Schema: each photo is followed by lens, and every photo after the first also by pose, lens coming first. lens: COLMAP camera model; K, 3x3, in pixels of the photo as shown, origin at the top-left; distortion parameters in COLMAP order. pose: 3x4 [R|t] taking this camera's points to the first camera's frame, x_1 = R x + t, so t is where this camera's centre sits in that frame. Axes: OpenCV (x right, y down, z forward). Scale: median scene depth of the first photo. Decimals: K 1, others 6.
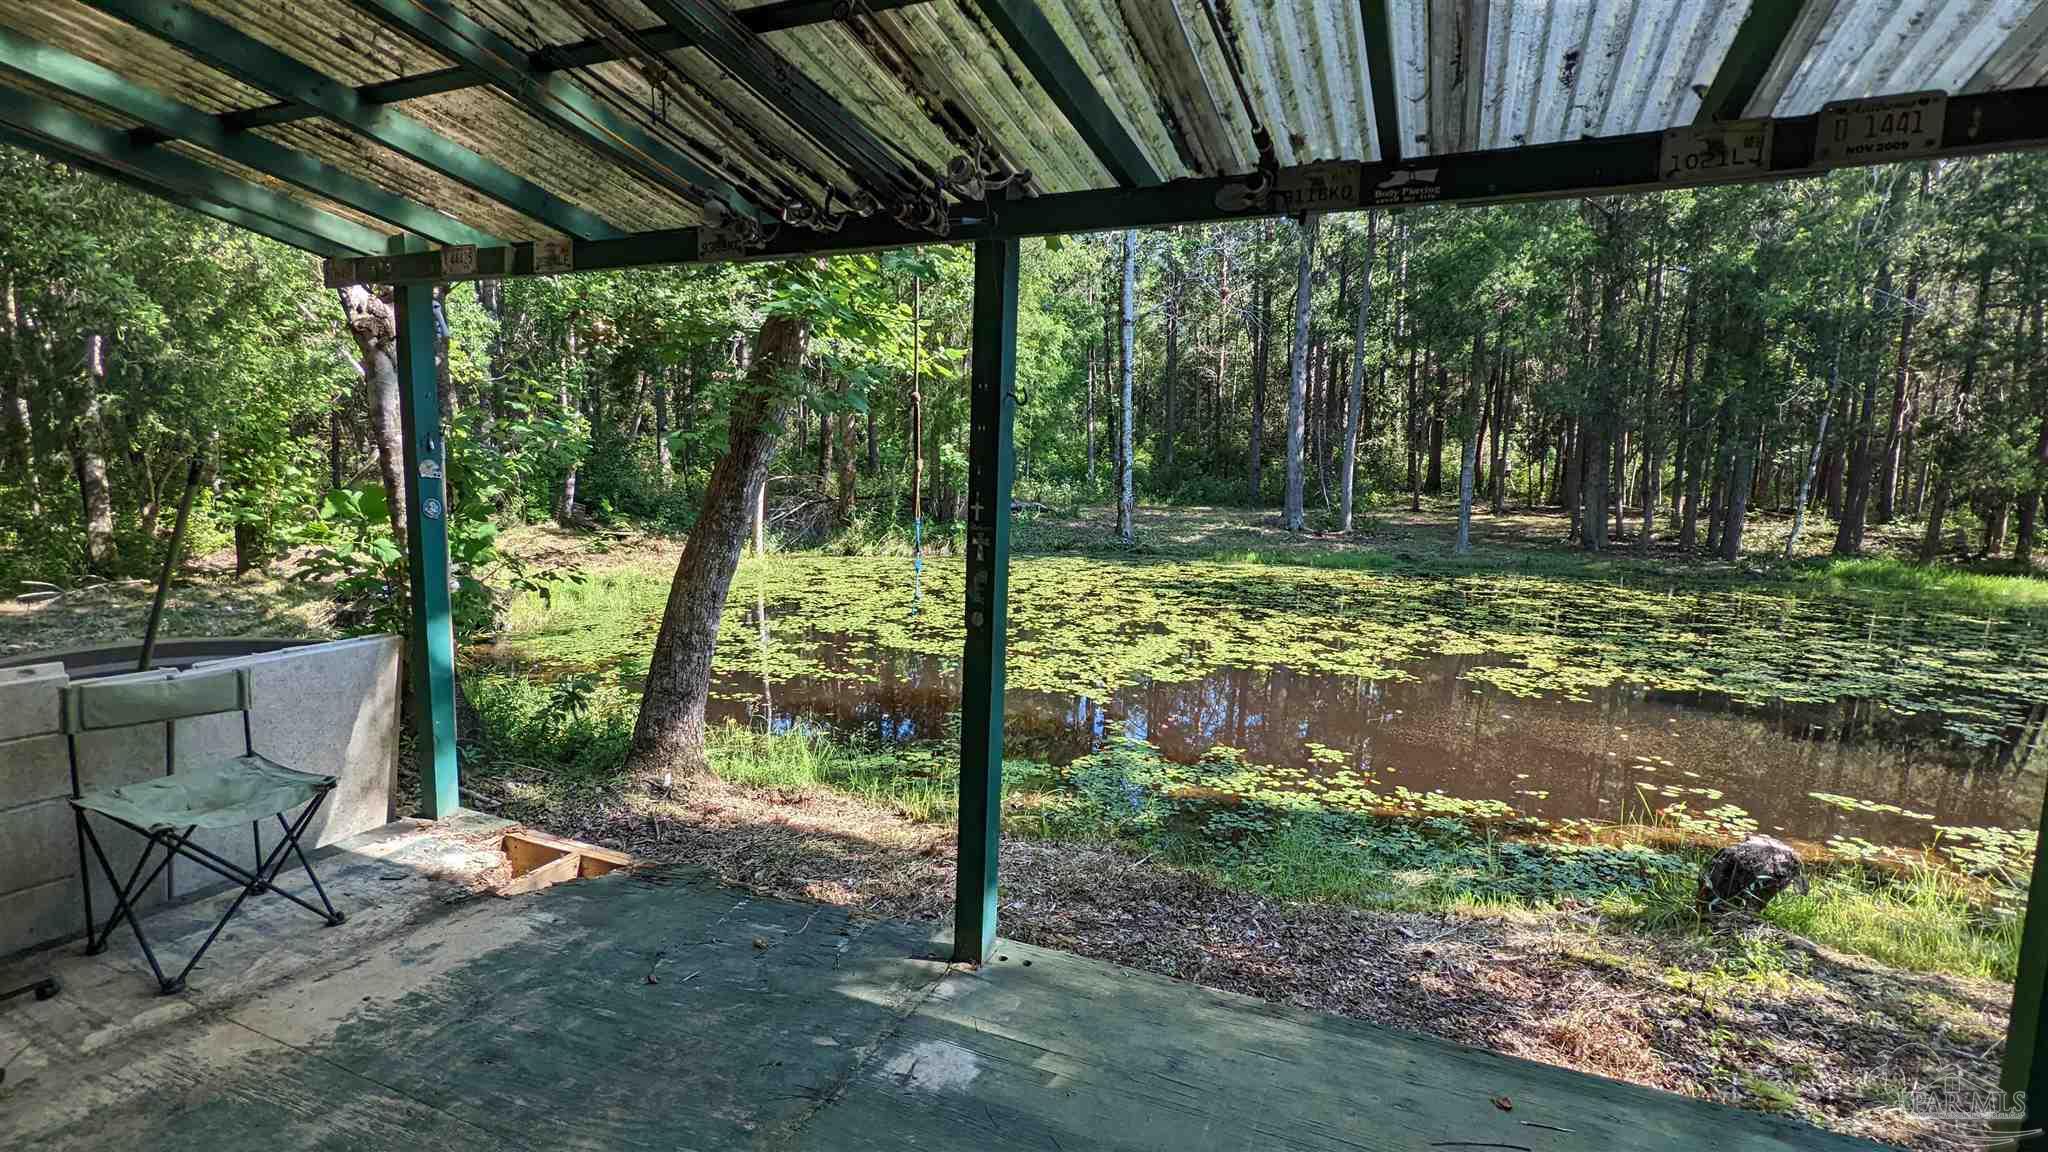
lens RADIAL K [[969.6, 0, 1025.1], [0, 969.6, 576.8], [0, 0, 1]] dist [0.000066, 0.001144]
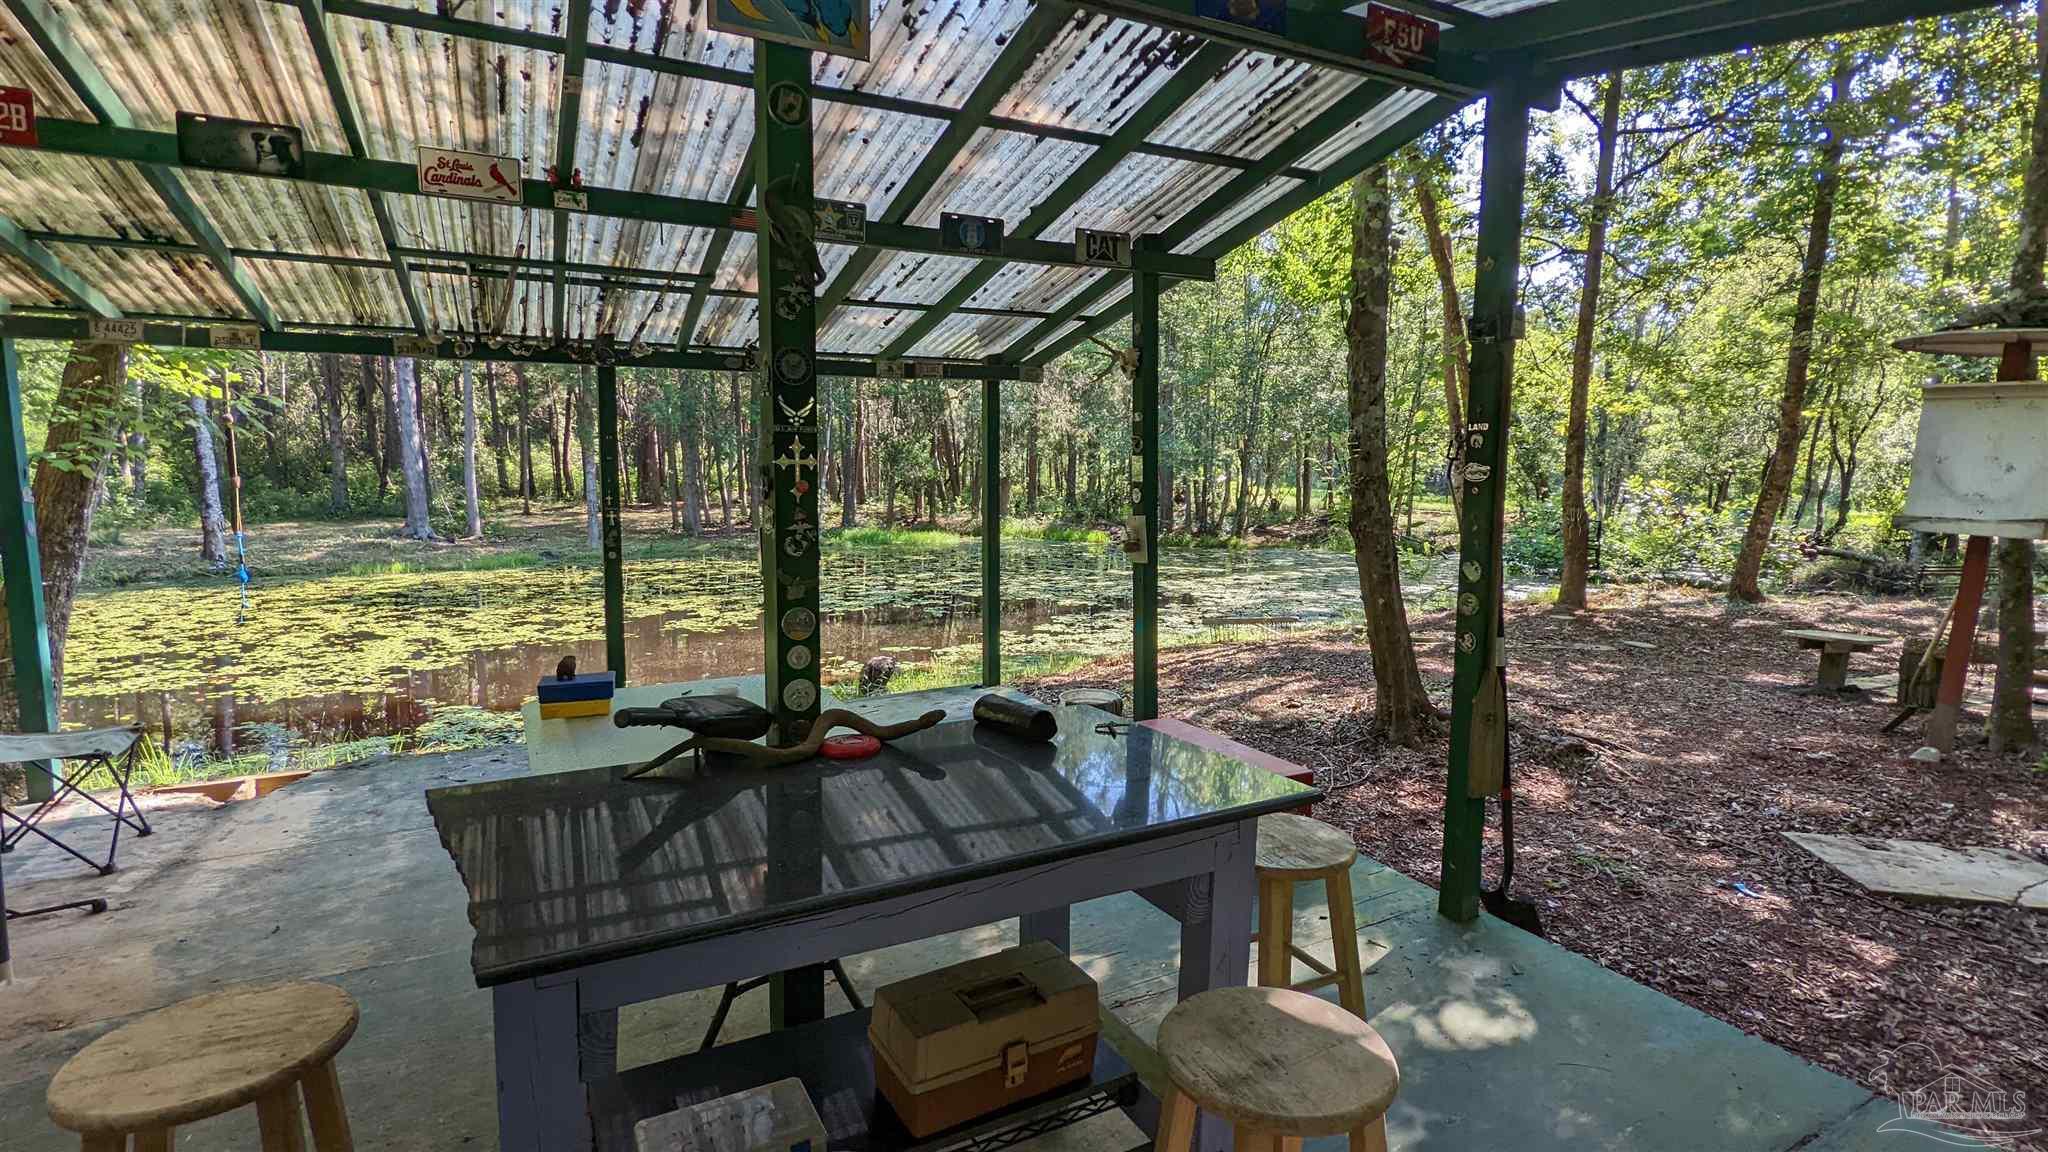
lens RADIAL K [[969.6, 0, 1033.8], [0, 969.6, 560.2], [0, 0, 1]] dist [0.000066, 0.001144]
pose [[0.609684, -0.095362, 0.786887, -0.233738], [0.111616, 0.993174, 0.033881, 0.017841], [-0.784746, 0.067173, 0.616166, -0.191157]]
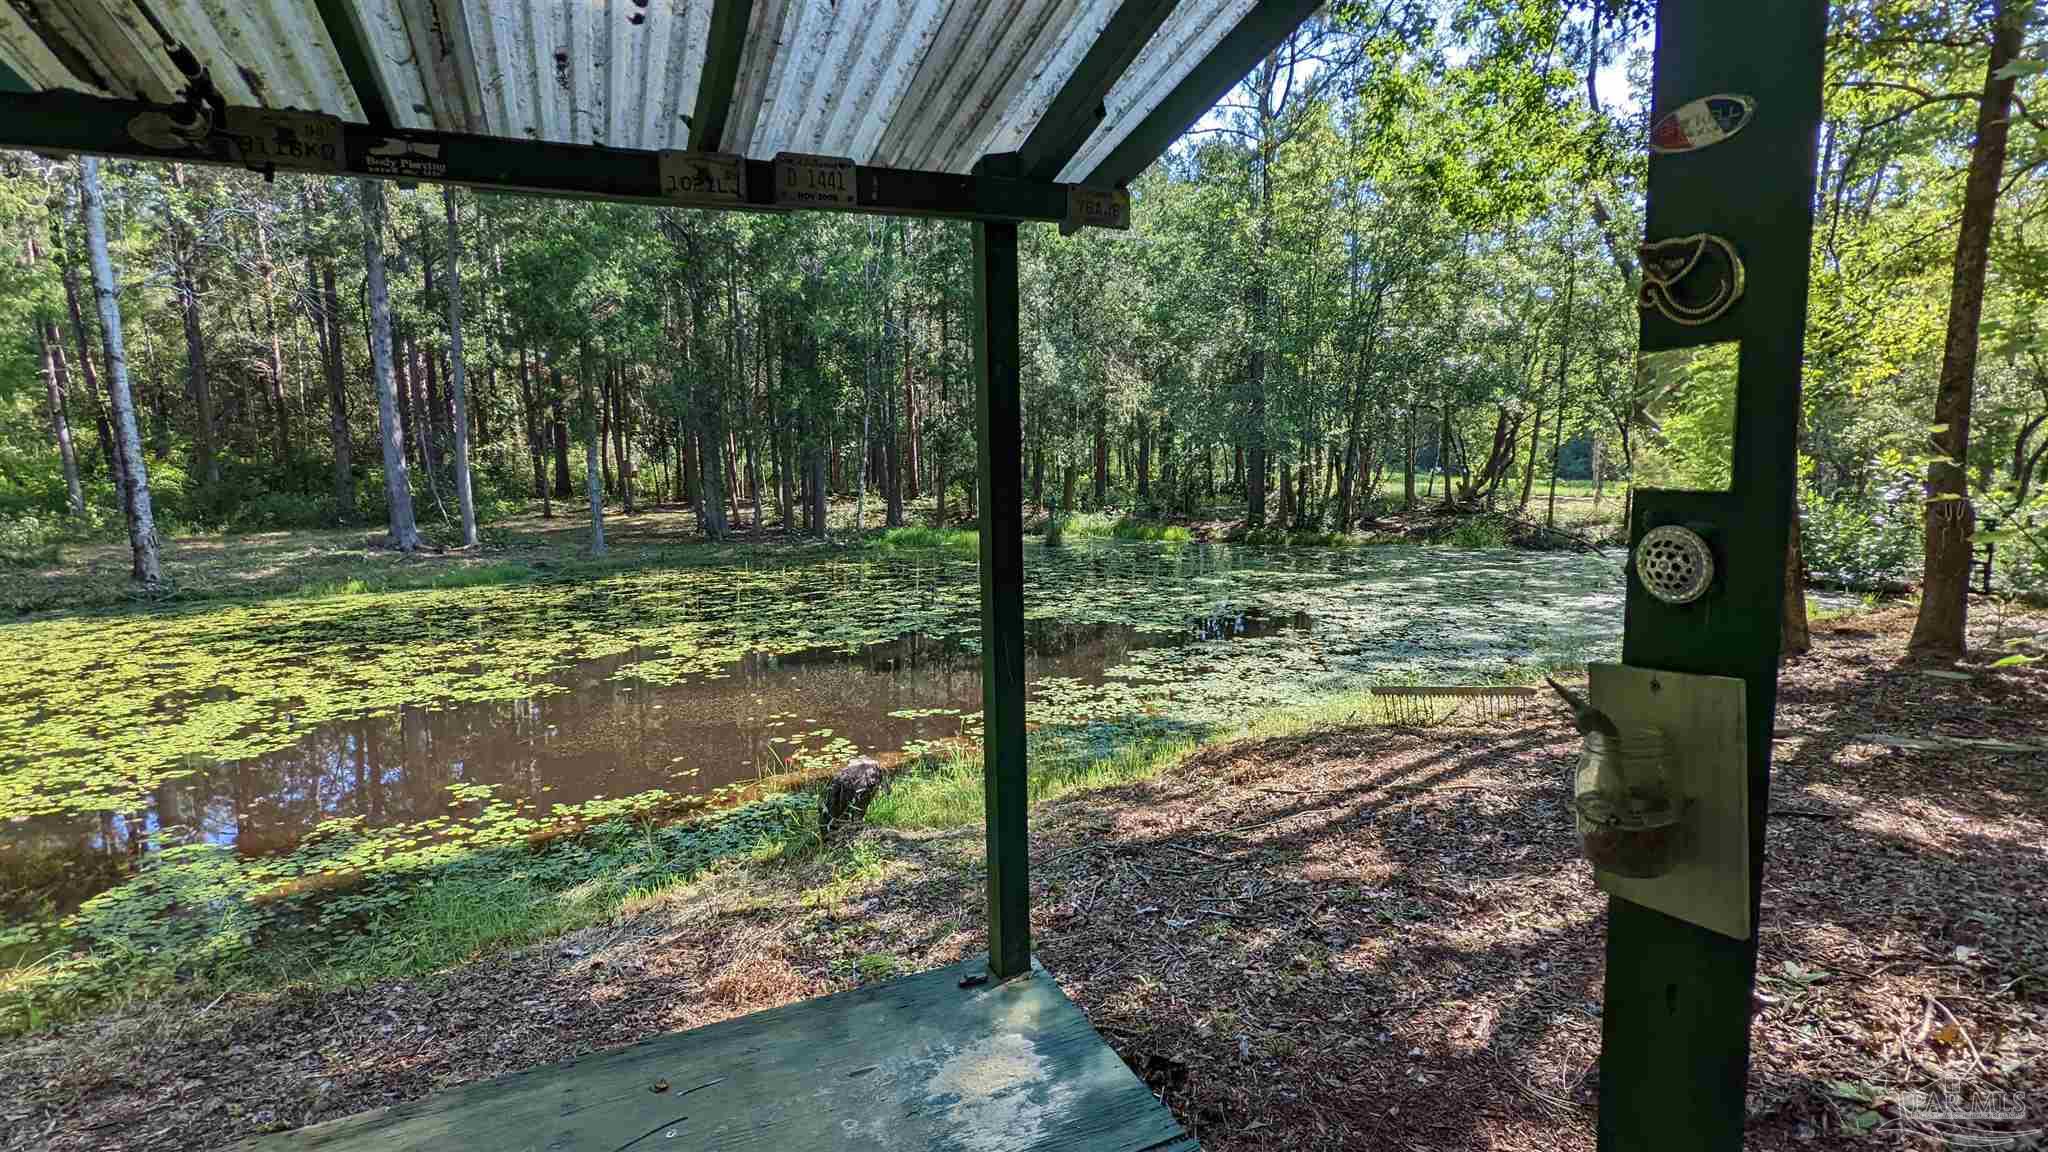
lens RADIAL K [[969.6, 0, 1023.0], [0, 969.6, 578.0], [0, 0, 1]] dist [0.000066, 0.001144]
pose [[0.670801, -0.123901, 0.731214, 0.012549], [0.125322, 0.990705, 0.052903, 0.001043], [-0.730972, 0.056150, 0.680093, -0.000961]]
